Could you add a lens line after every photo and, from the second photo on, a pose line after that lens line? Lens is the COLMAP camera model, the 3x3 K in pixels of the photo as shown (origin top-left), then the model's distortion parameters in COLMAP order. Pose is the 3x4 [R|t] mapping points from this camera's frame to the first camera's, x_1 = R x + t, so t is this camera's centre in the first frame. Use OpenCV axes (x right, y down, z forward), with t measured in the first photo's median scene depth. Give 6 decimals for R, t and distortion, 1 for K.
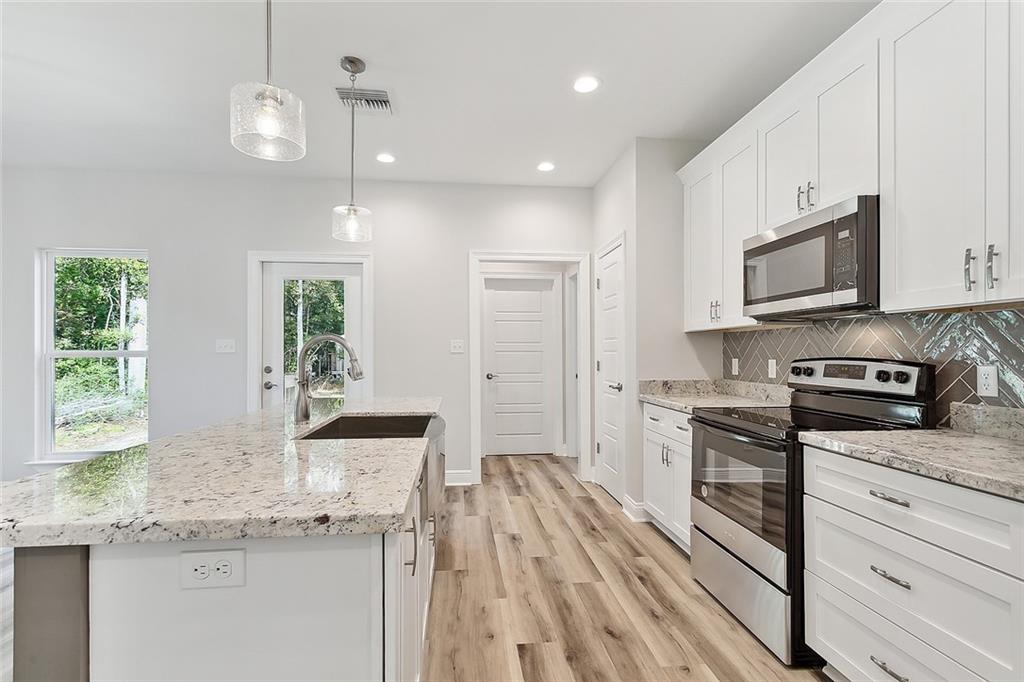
lens RADIAL K [[493.1, 0, 508.6], [0, 493.1, 346.1], [0, 0, 1]] dist [0.001406, -0.000542]
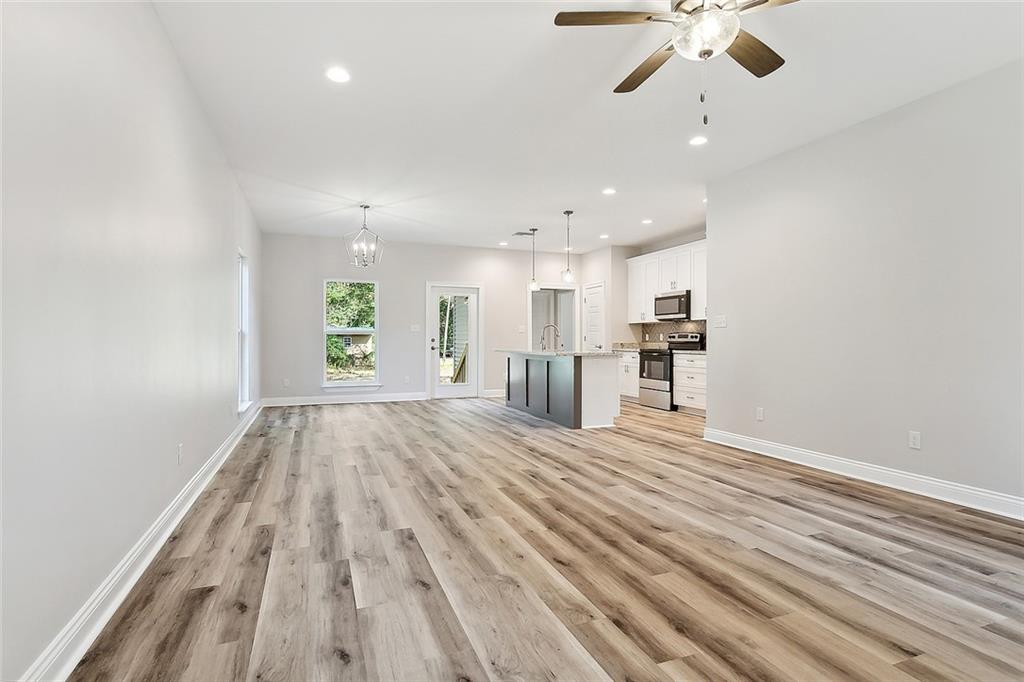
lens RADIAL K [[512.5, 0, 512.5], [0, 512.5, 333.0], [0, 0, 1]] dist [0.000444, -0.000149]
pose [[0.966002, 0.004132, 0.258501, -1.303673], [-0.004259, 0.999991, -0.000069, 0.031487], [-0.258499, -0.001034, 0.966011, -2.007846]]
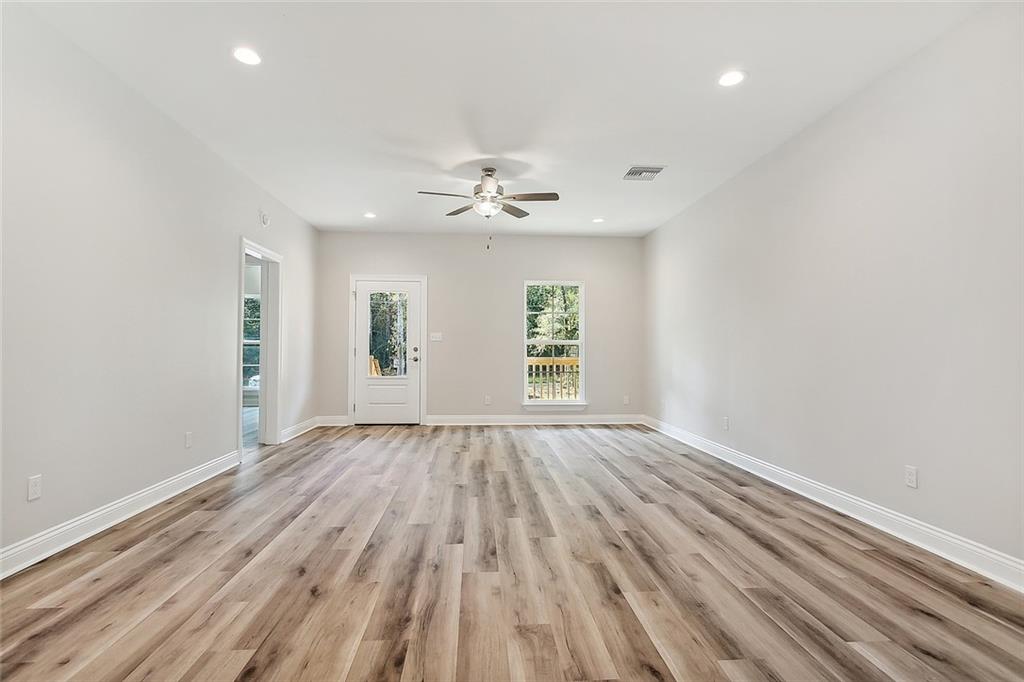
lens RADIAL K [[493.1, 0, 508.6], [0, 493.1, 346.1], [0, 0, 1]] dist [0.001406, -0.000542]
pose [[-0.999197, -0.003246, 0.039927, -0.881982], [-0.004186, 0.999716, -0.023474, 0.067414], [-0.039839, -0.023622, -0.998927, 0.669383]]
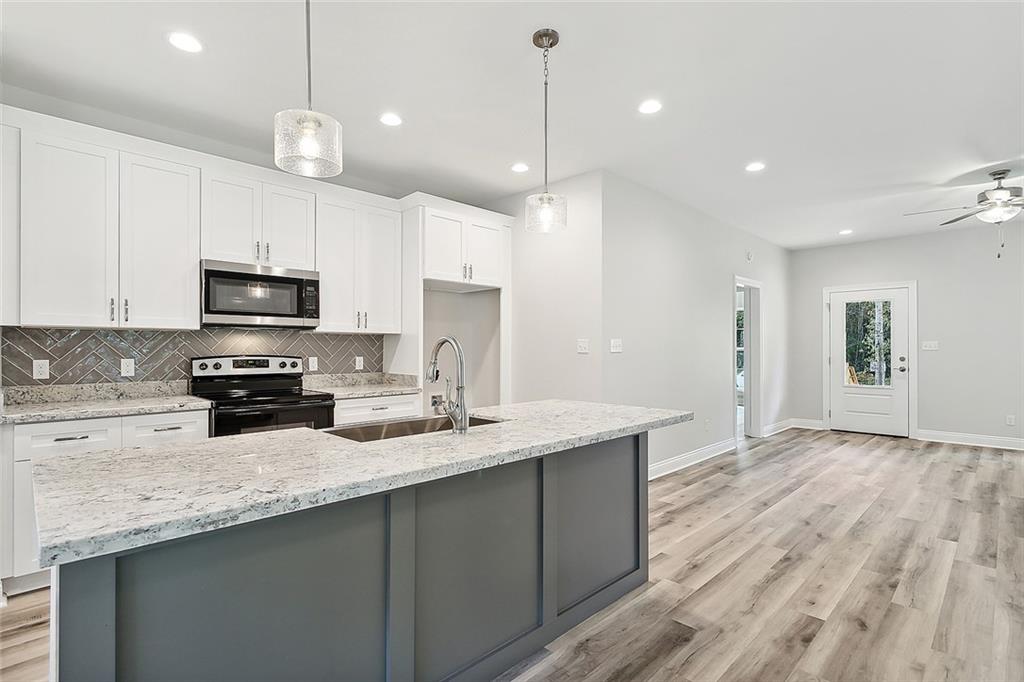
lens RADIAL K [[493.1, 0, 508.6], [0, 493.1, 346.1], [0, 0, 1]] dist [0.001406, -0.000542]
pose [[-0.622616, 0.004692, 0.782514, -1.017640], [-0.009844, 0.999856, -0.013829, 0.007821], [-0.782466, -0.016313, -0.622480, 1.276652]]
